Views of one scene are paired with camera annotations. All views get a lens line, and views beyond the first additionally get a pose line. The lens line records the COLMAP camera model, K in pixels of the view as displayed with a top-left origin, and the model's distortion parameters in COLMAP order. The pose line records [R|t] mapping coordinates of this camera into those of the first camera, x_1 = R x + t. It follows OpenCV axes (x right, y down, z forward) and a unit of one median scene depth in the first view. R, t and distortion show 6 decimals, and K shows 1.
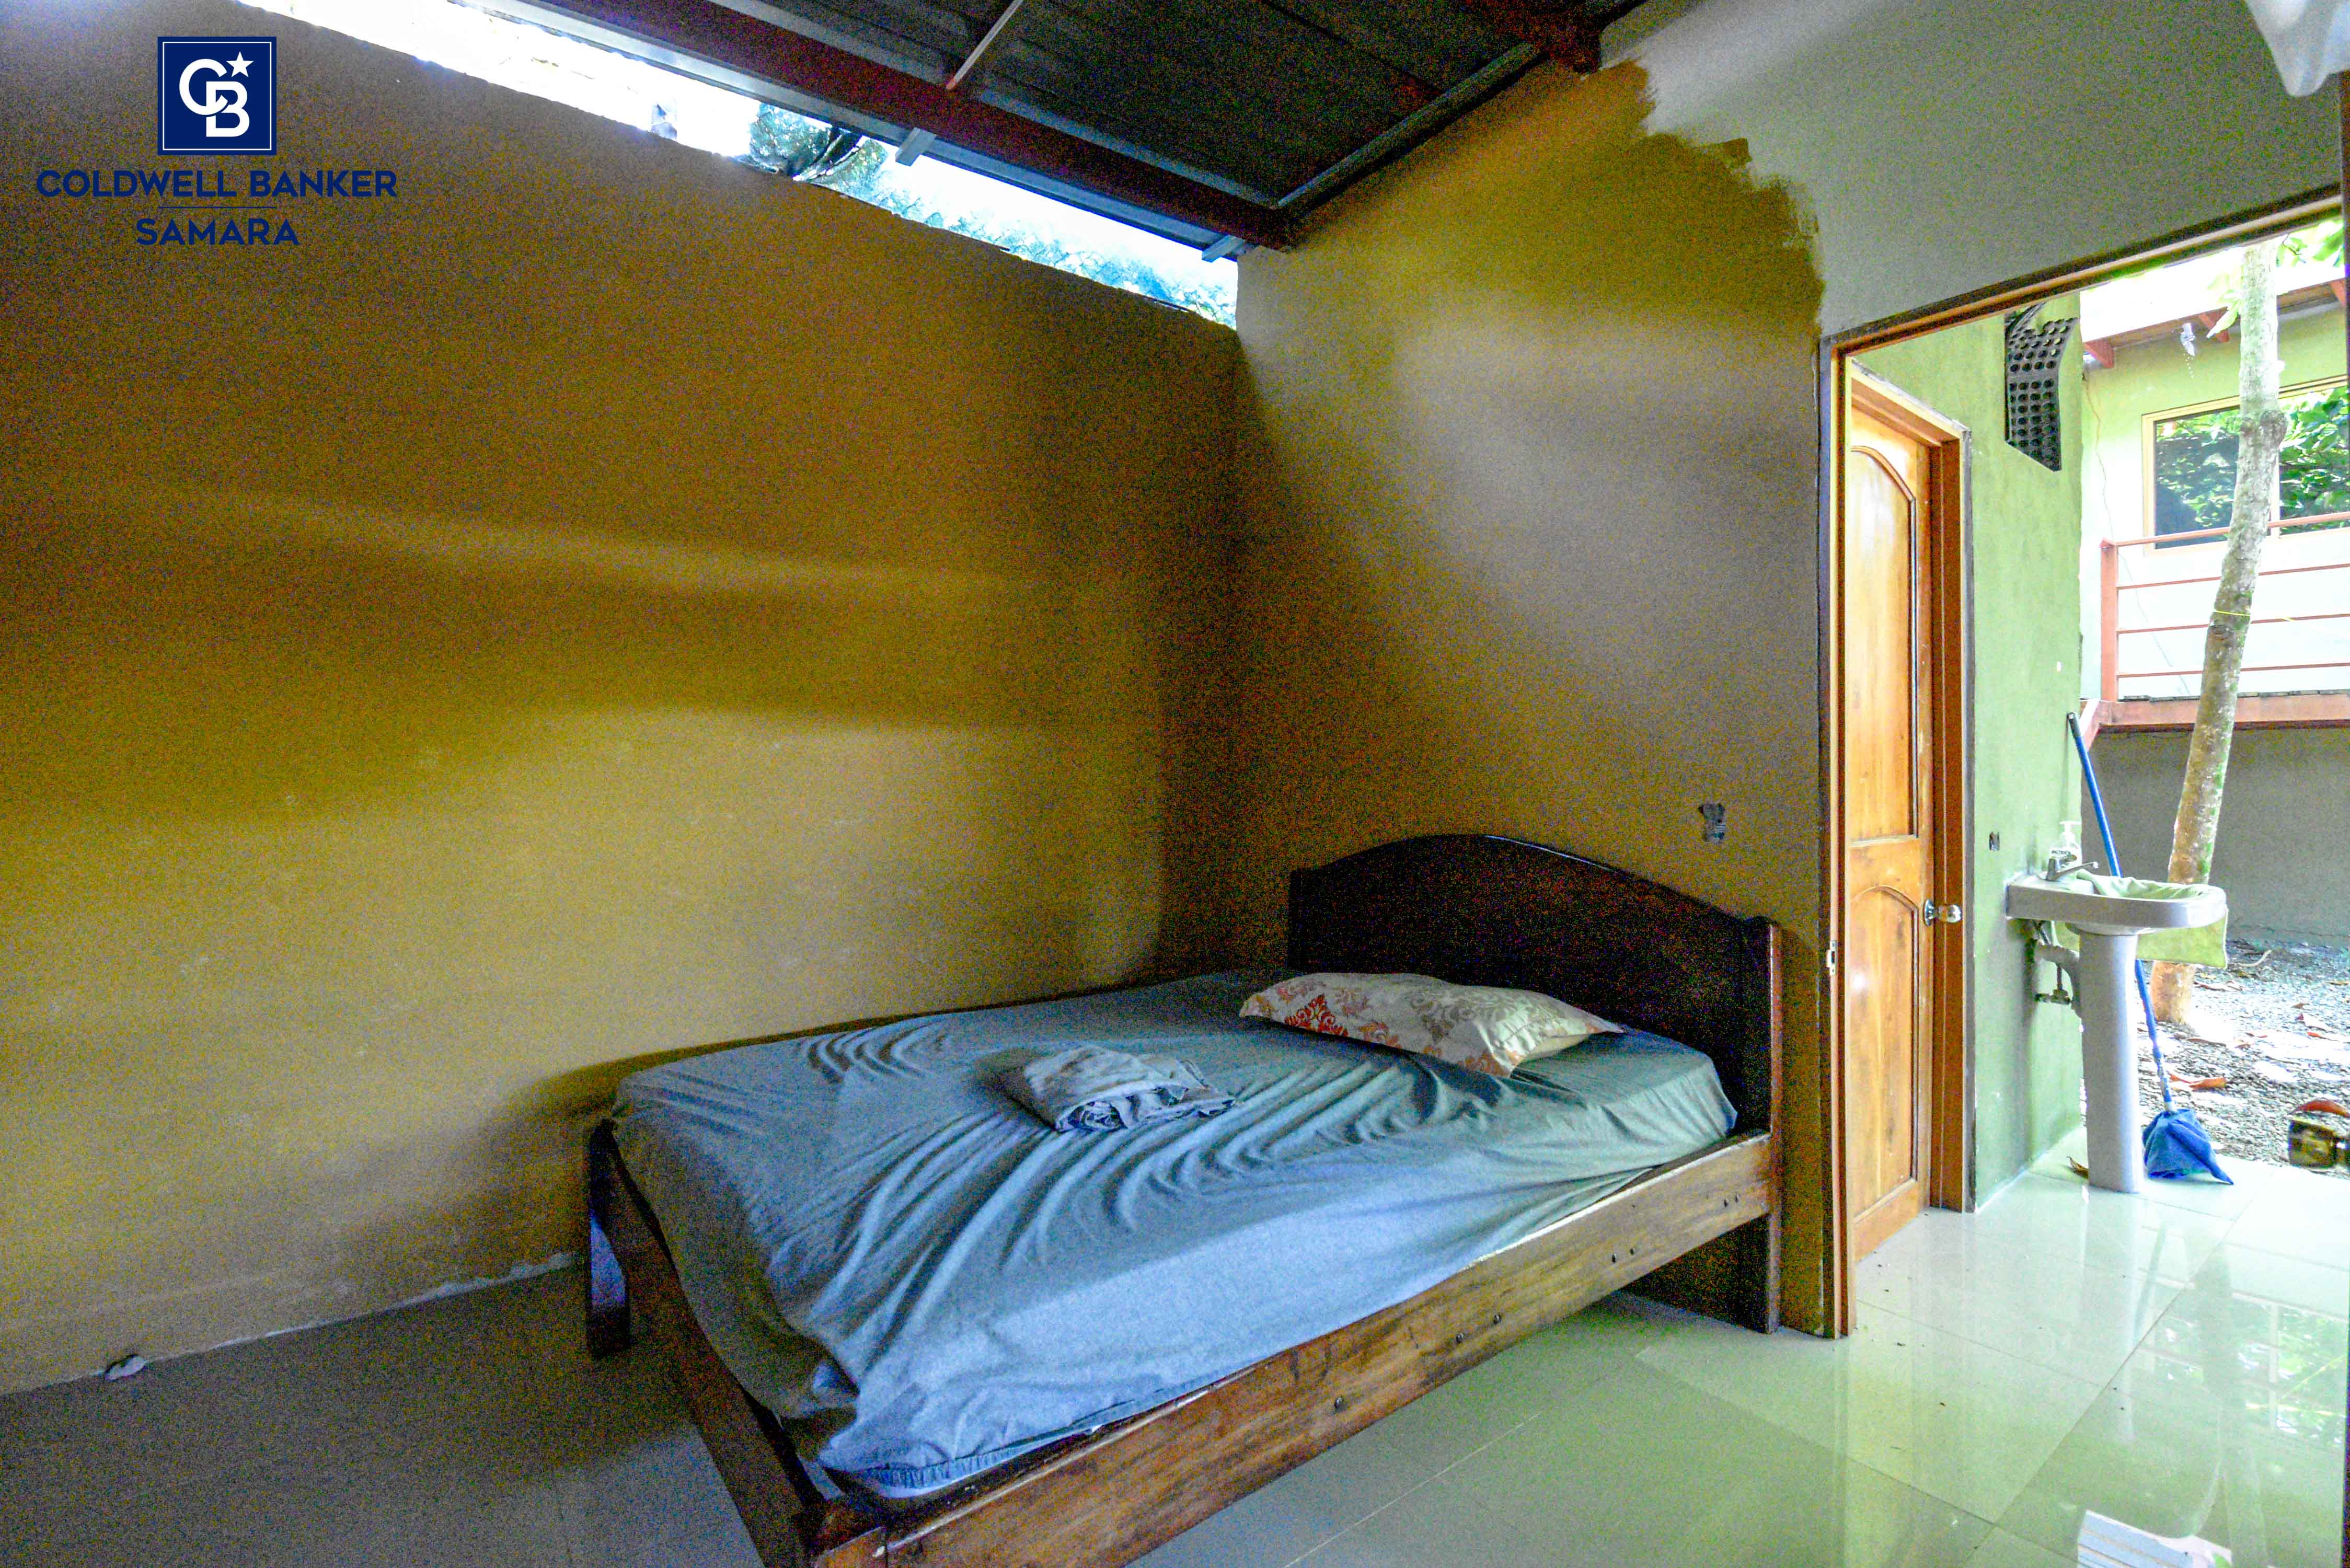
lens RADIAL K [[1089.9, 0, 1162.2], [0, 1089.9, 759.7], [0, 0, 1]] dist [0.033882, -0.027937]
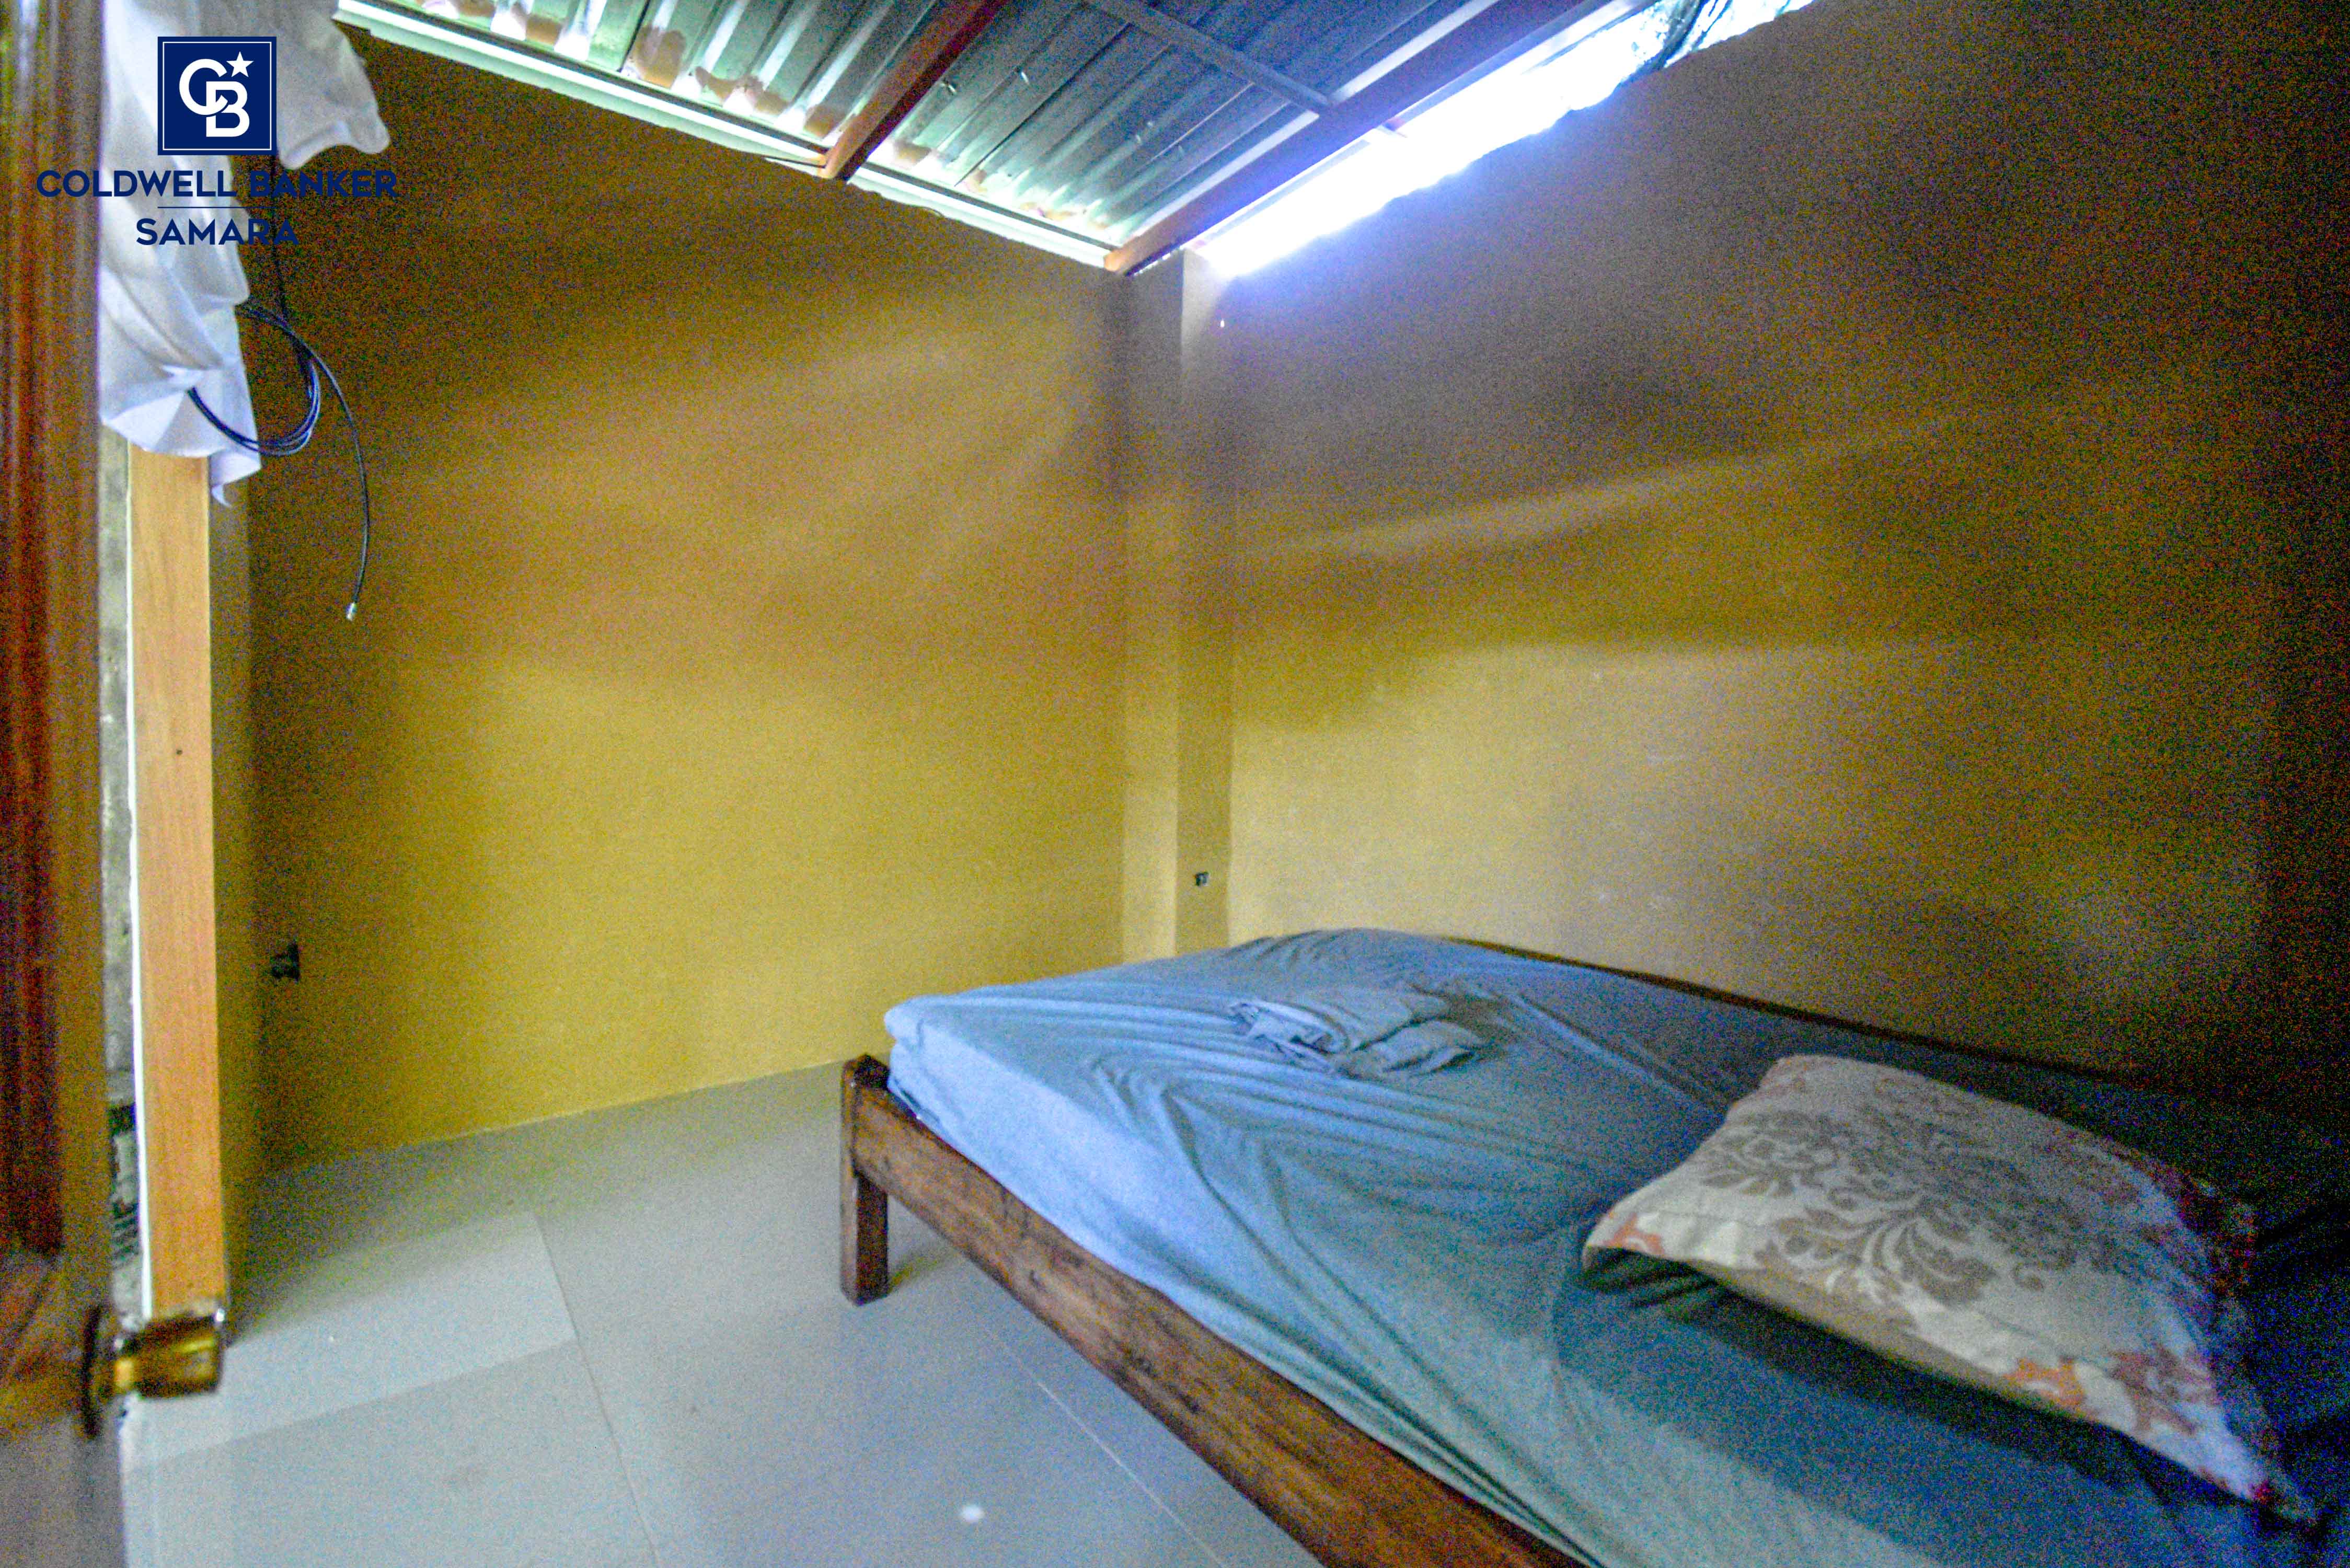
lens RADIAL K [[1089.9, 0, 1162.2], [0, 1089.9, 759.7], [0, 0, 1]] dist [0.033882, -0.027937]
pose [[-0.012951, 0.046213, -0.998848, 1.122491], [-0.006420, 0.998907, 0.046299, 0.033019], [0.999896, 0.007012, -0.012640, 1.064088]]
